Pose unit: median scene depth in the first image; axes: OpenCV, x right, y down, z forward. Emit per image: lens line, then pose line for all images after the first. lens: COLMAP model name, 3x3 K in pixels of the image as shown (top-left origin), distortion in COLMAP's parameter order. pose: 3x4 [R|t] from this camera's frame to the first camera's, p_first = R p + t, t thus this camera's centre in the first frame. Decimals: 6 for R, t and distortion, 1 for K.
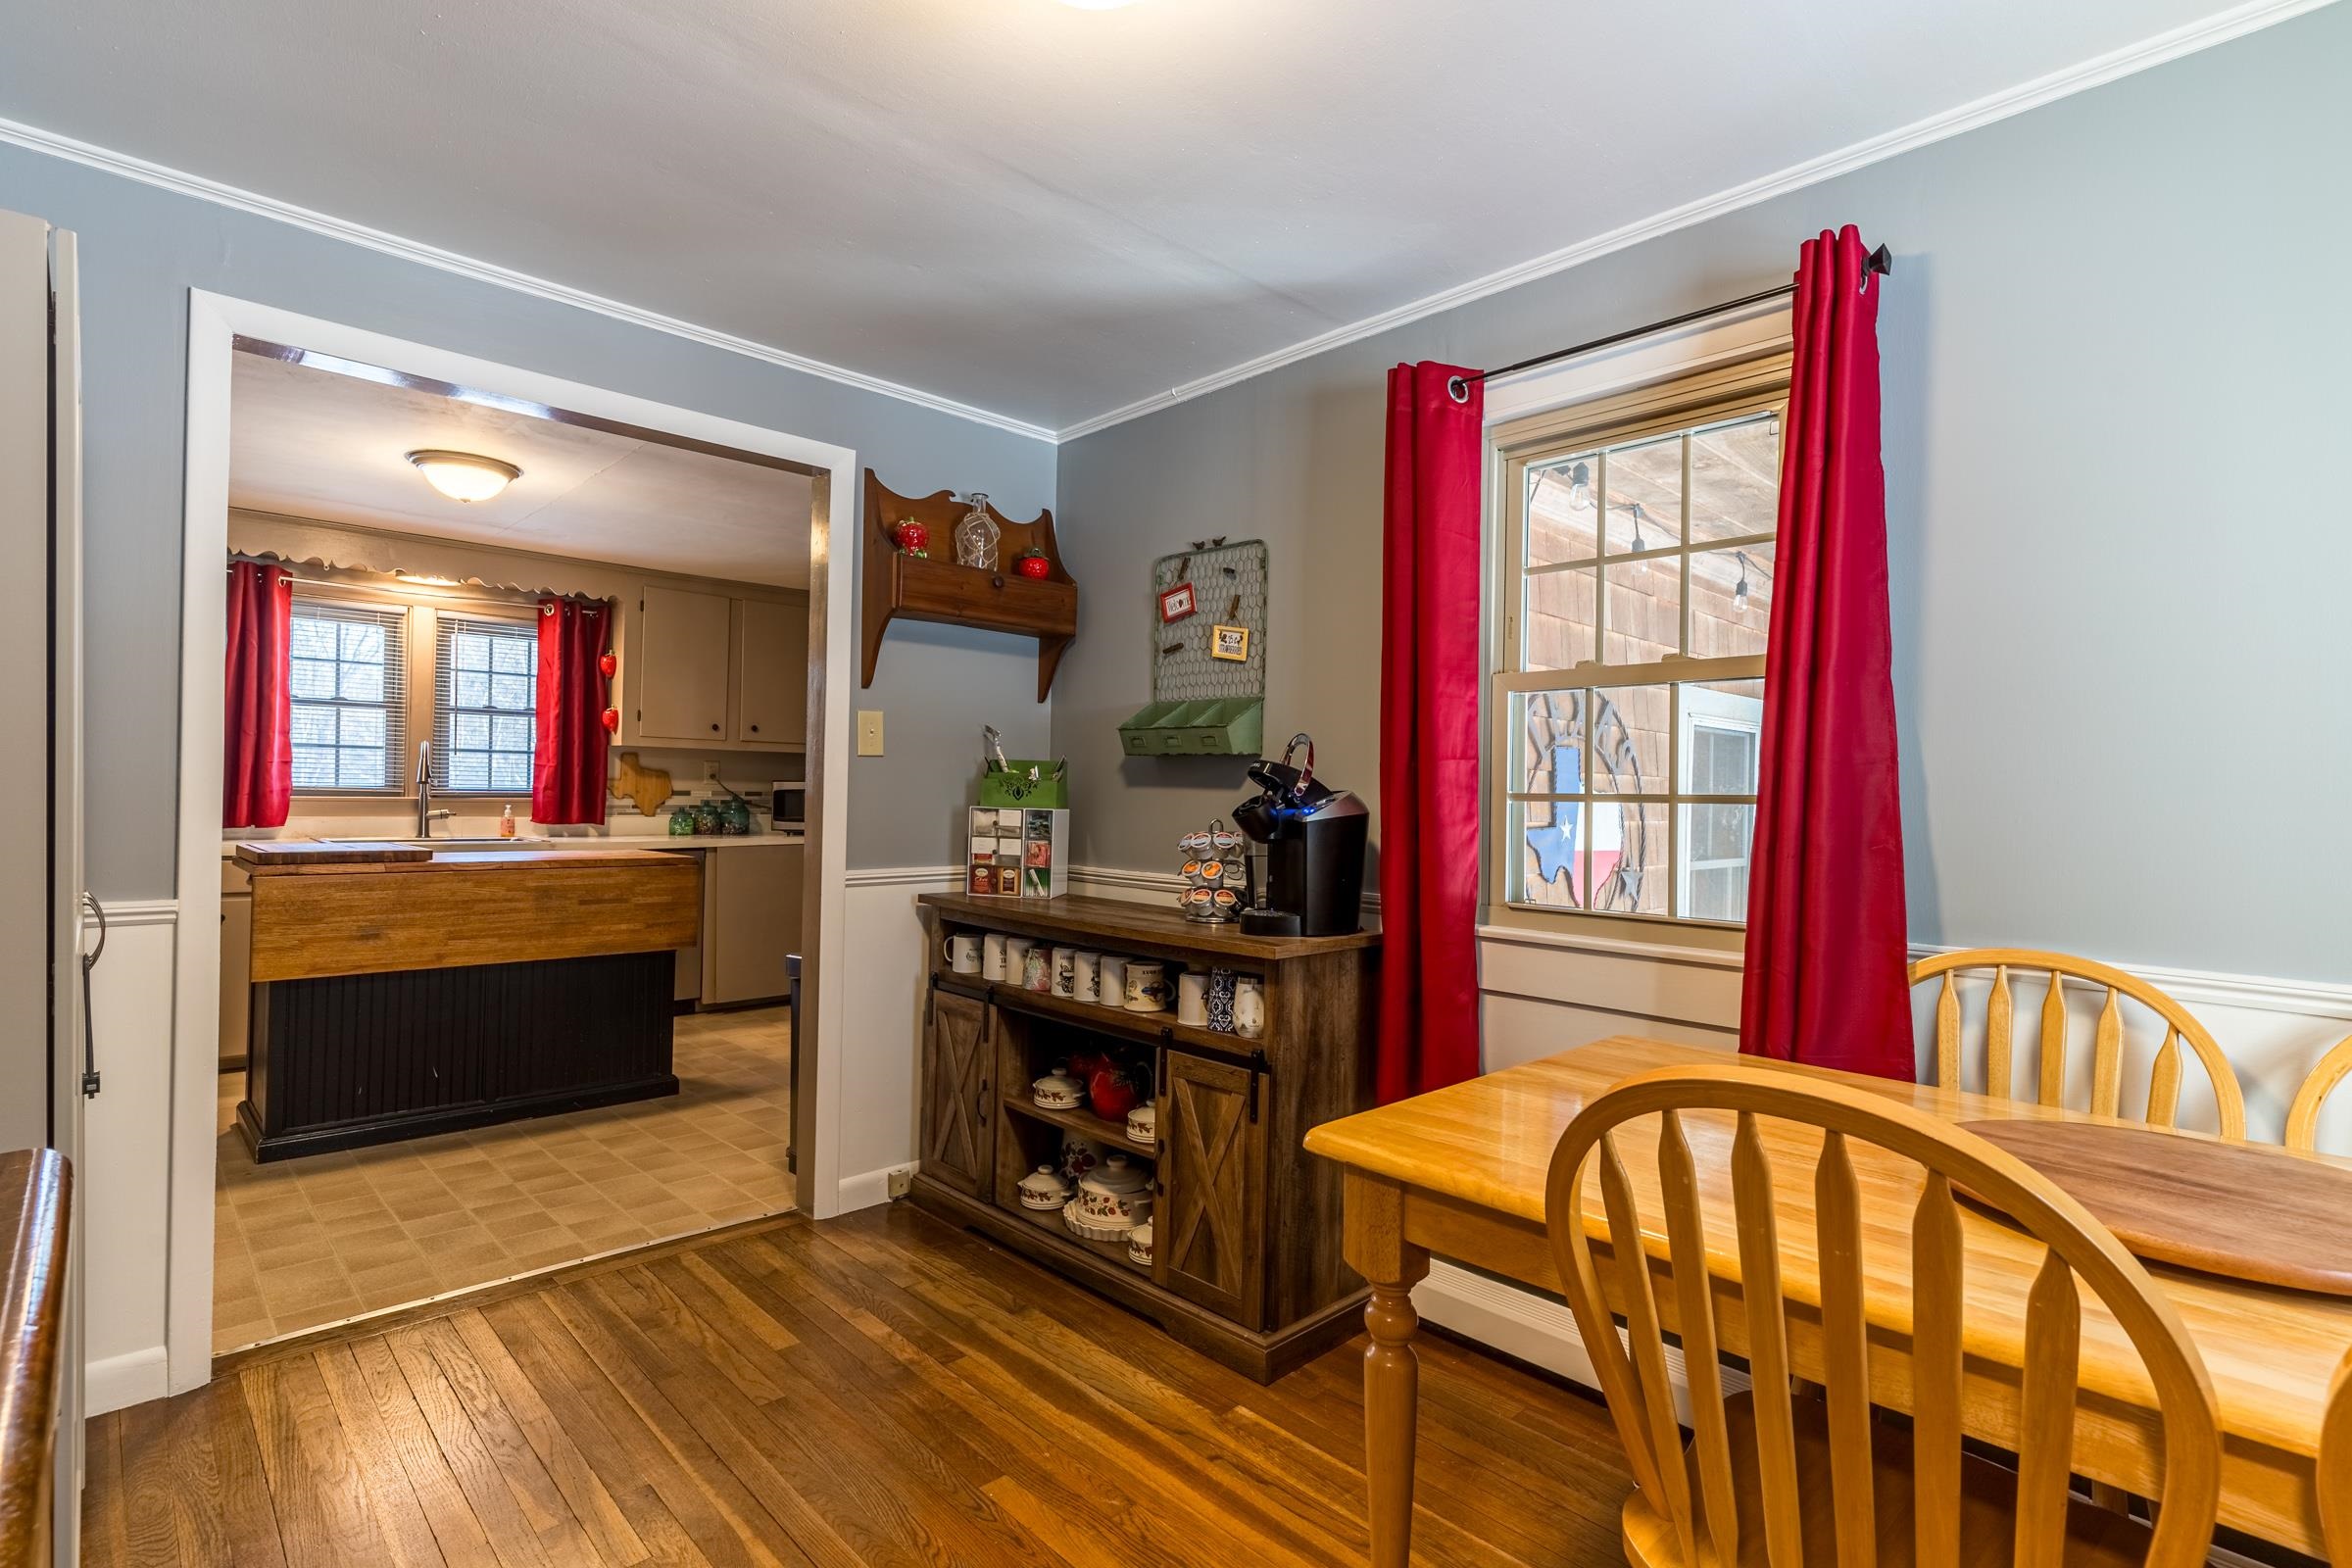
lens RADIAL K [[1127.3, 0, 1185.0], [0, 1127.3, 787.6], [0, 0, 1]] dist [-0.002536, 0.000523]
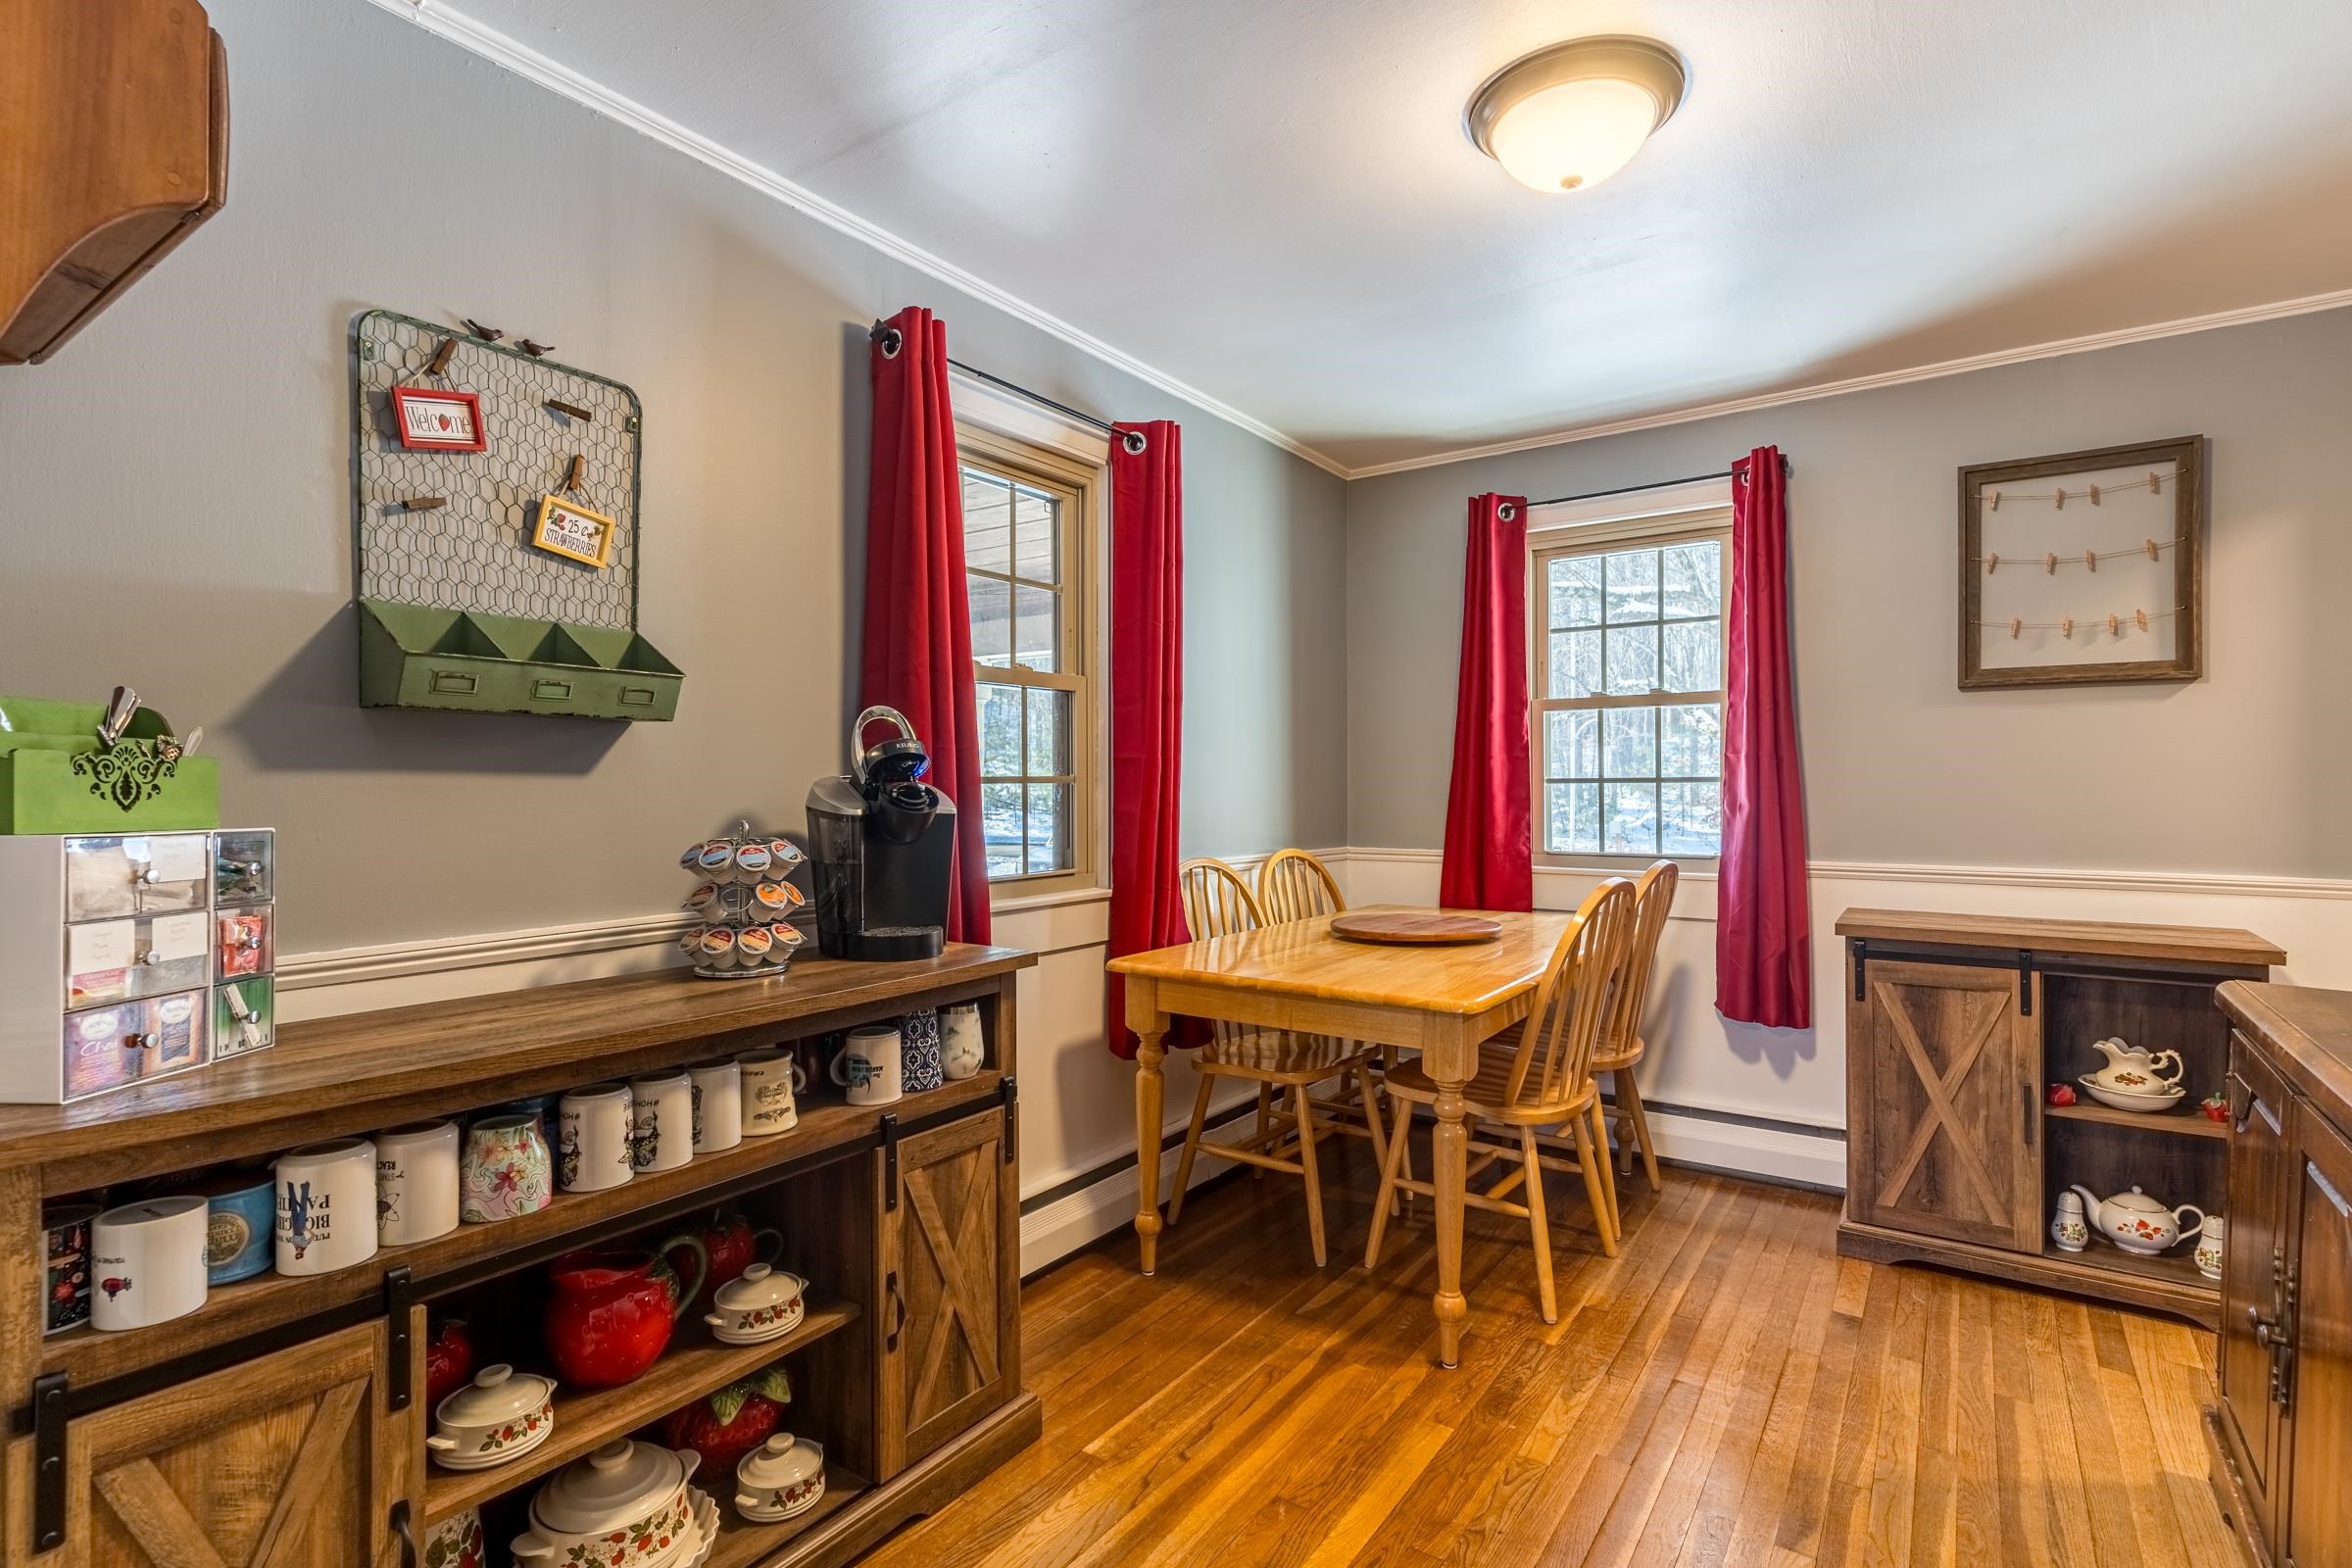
lens RADIAL K [[1127.3, 0, 1185.0], [0, 1127.3, 787.6], [0, 0, 1]] dist [-0.002536, 0.000523]
pose [[-0.200609, -0.020011, 0.979467, -0.631376], [-0.007176, 0.999795, 0.018957, -0.005779], [-0.979645, -0.003226, -0.200712, 0.816220]]
